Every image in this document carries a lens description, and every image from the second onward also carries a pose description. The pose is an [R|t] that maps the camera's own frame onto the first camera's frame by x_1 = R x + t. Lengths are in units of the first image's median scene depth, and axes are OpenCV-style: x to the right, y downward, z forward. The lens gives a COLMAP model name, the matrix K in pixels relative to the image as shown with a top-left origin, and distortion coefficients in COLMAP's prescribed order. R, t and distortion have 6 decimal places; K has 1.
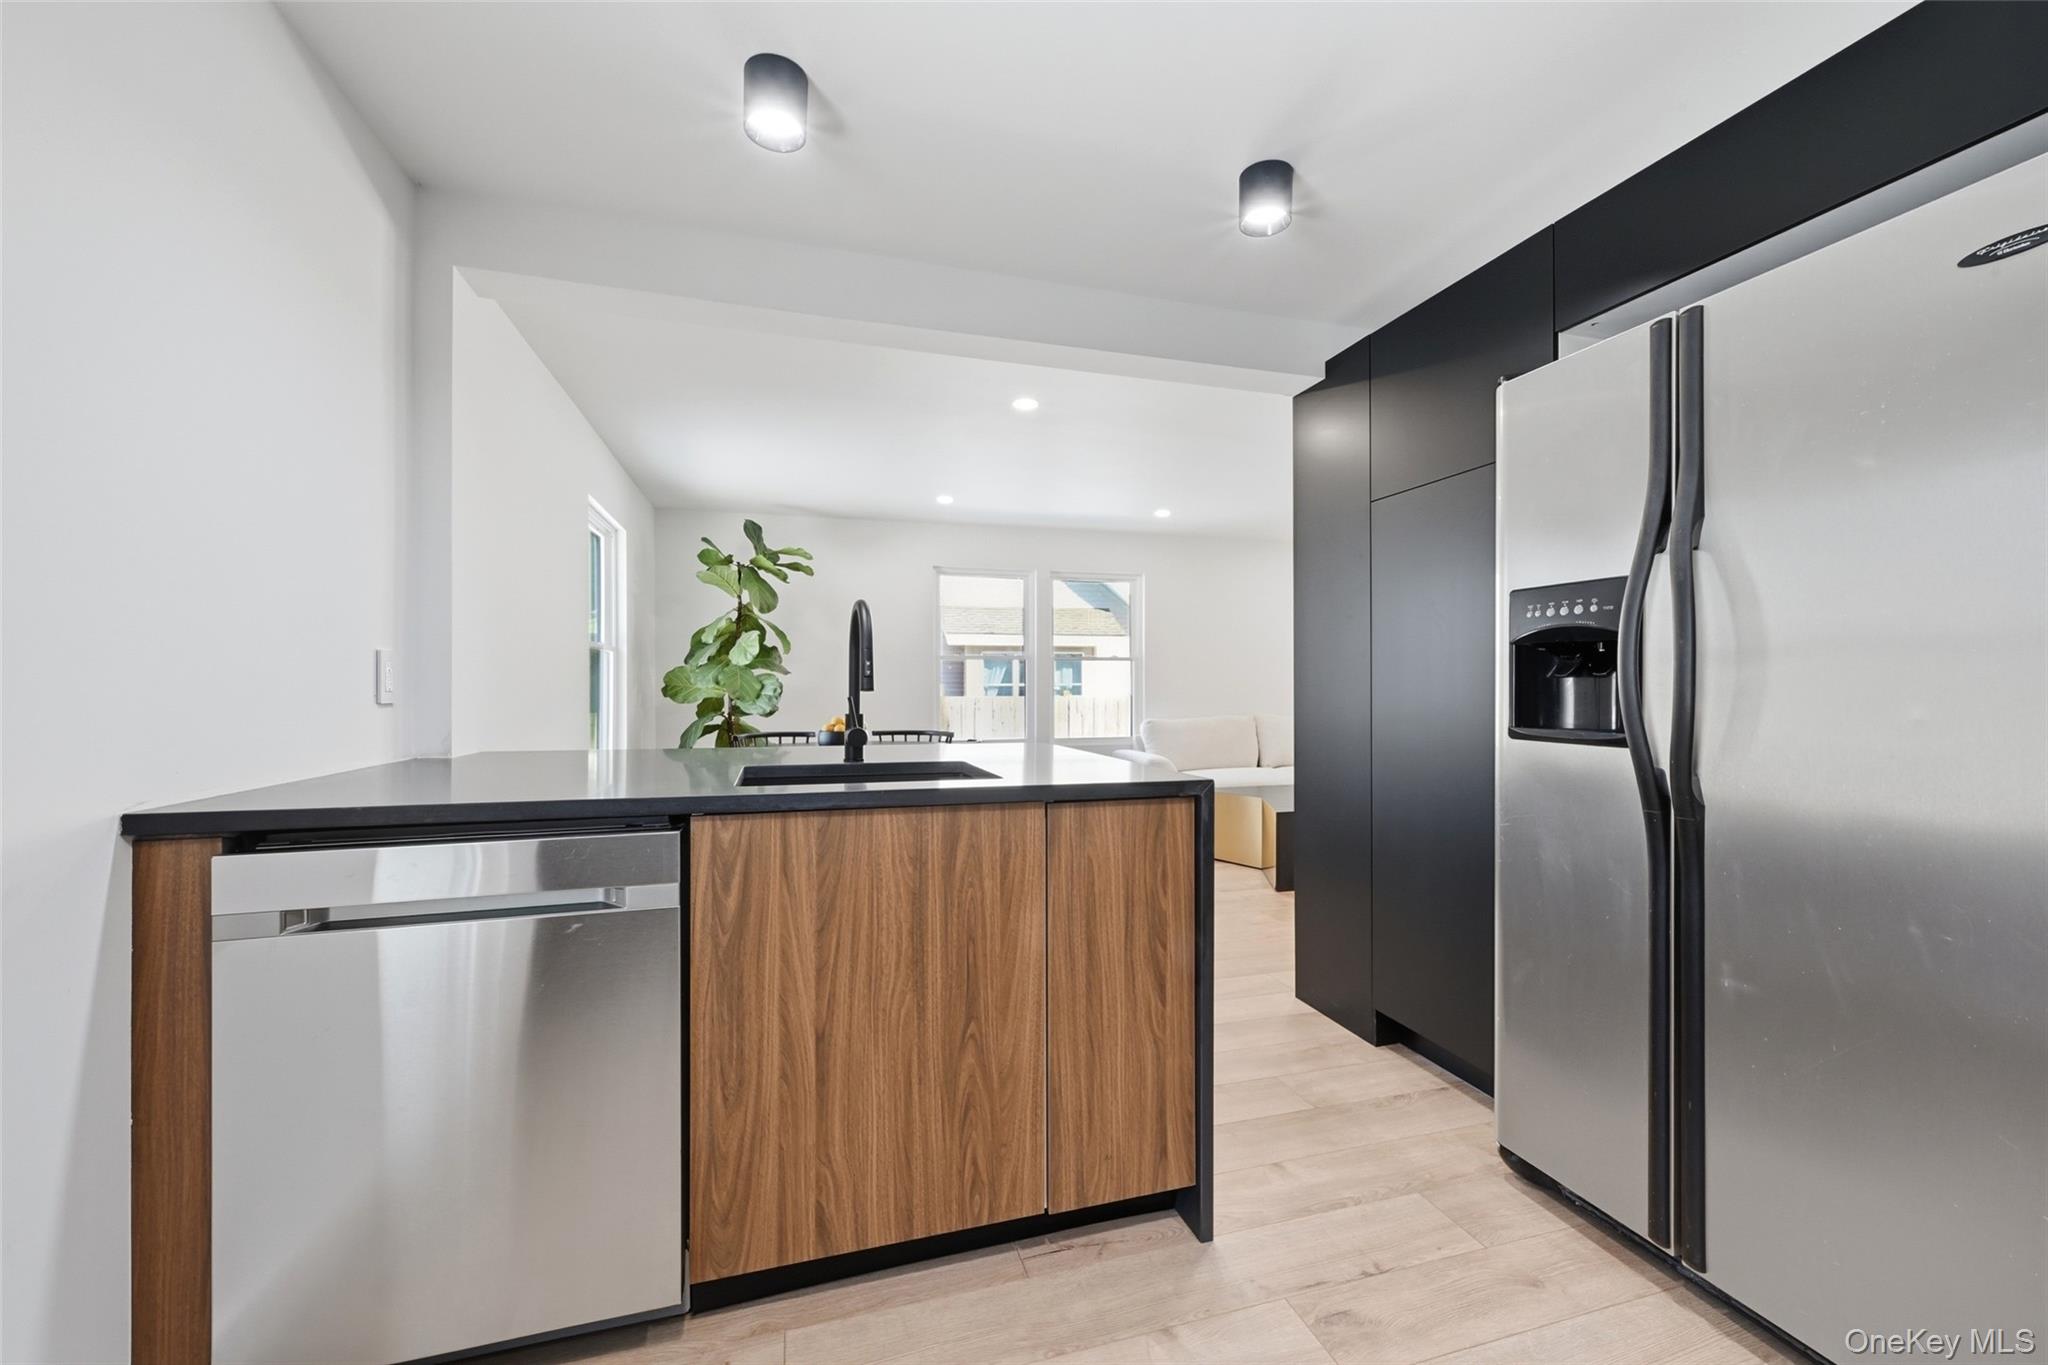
lens RADIAL K [[807.4, 0, 1025.6], [0, 807.4, 679.5], [0, 0, 1]] dist [-0.001442, 0.000332]
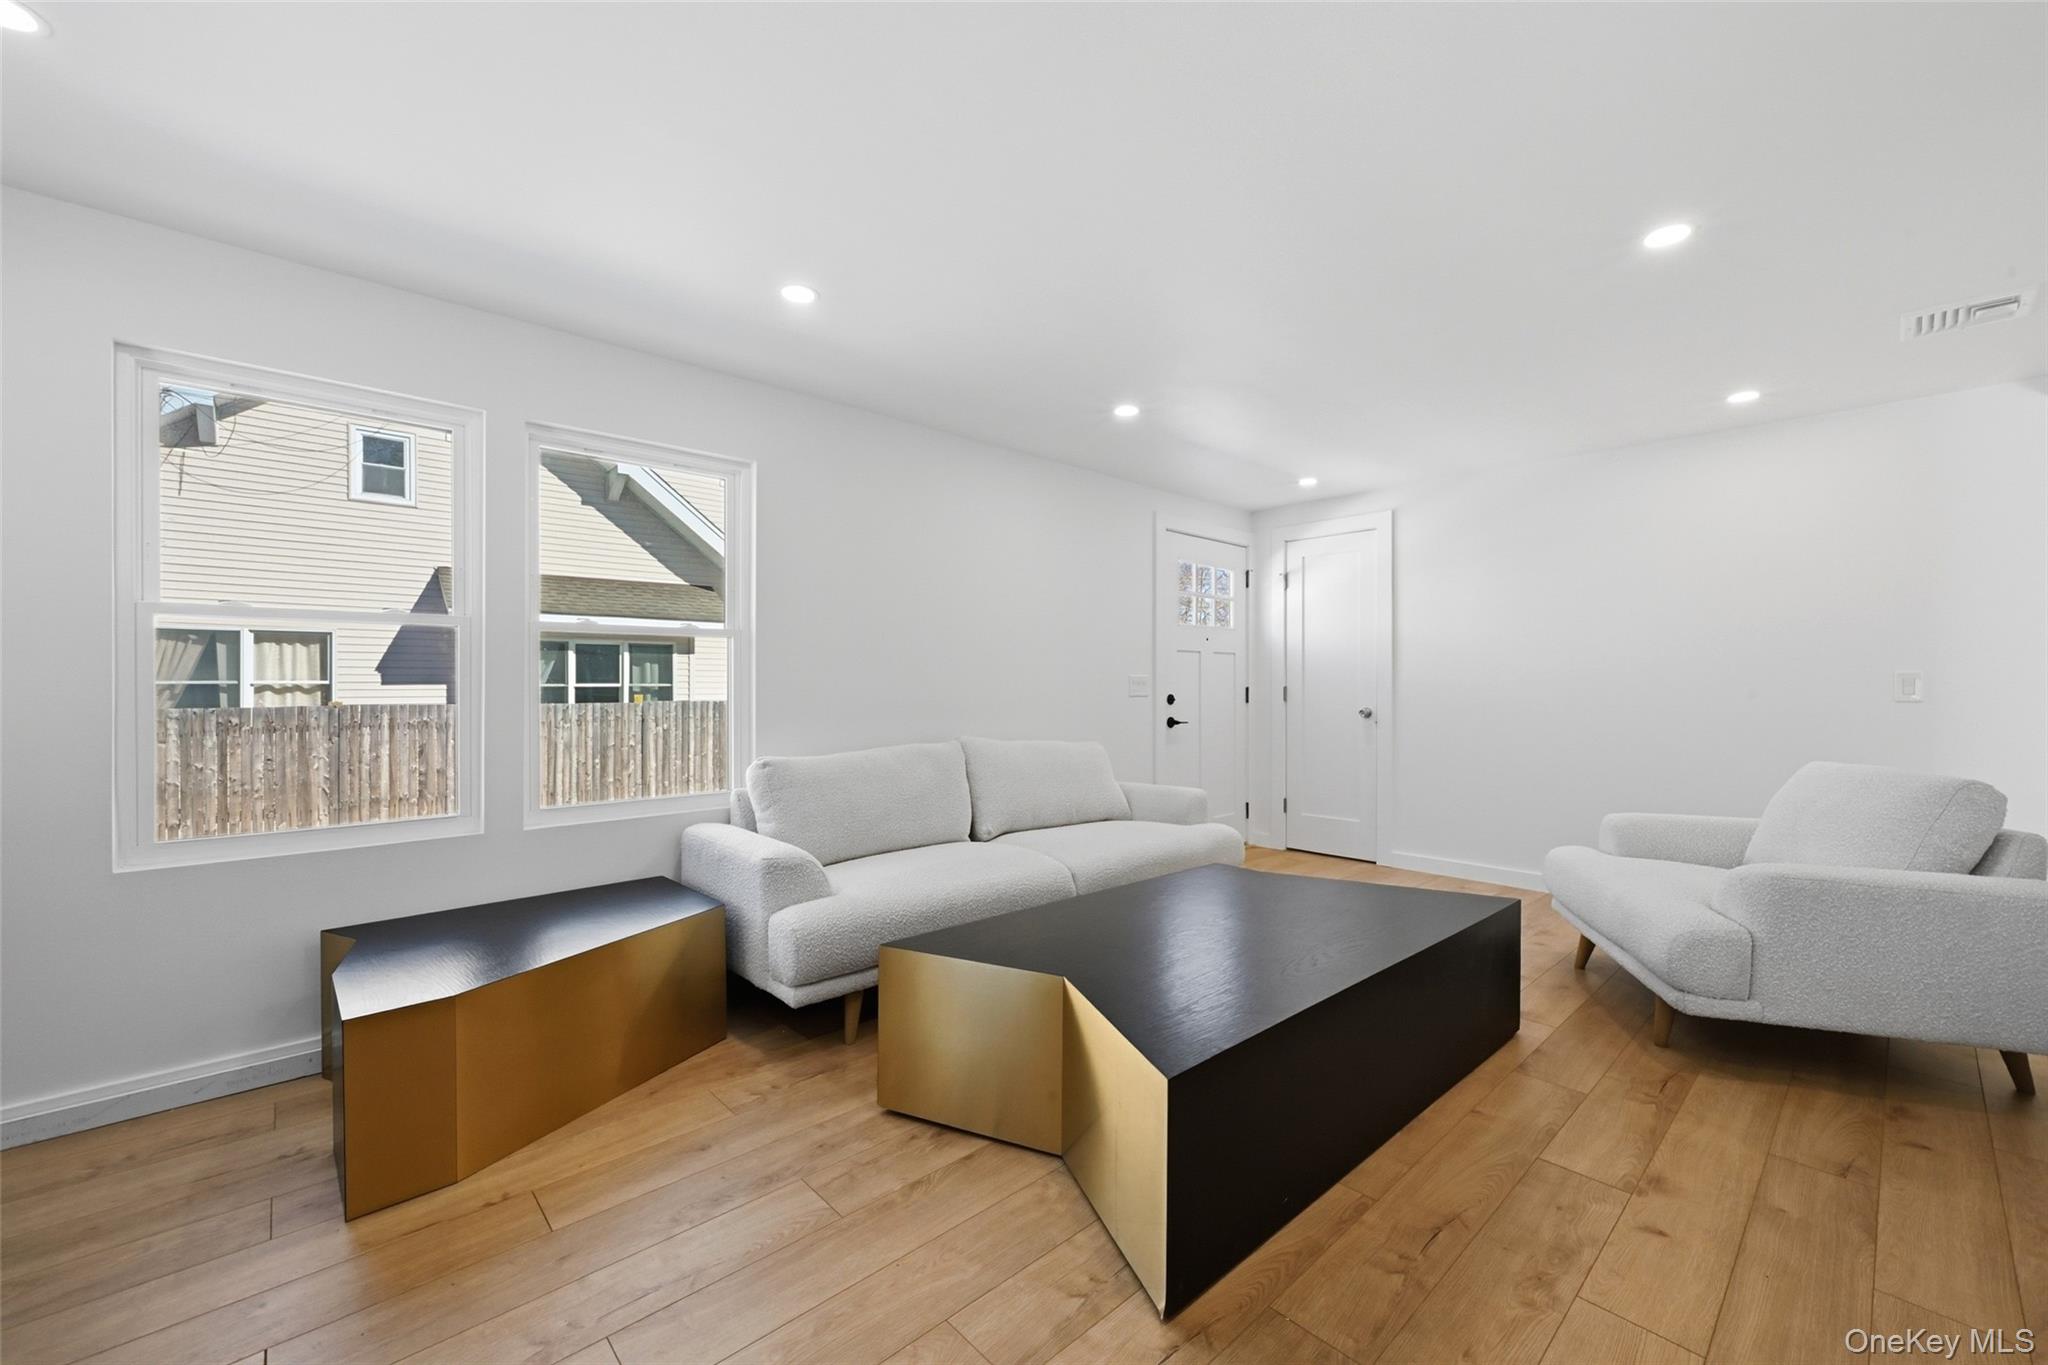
lens RADIAL K [[807.4, 0, 1025.6], [0, 807.4, 679.5], [0, 0, 1]] dist [-0.001442, 0.000332]
pose [[0.894665, 0.002299, 0.446731, 0.032085], [-0.001858, 0.999997, -0.001425, 0.001134], [-0.446733, 0.000445, 0.894667, 0.208619]]
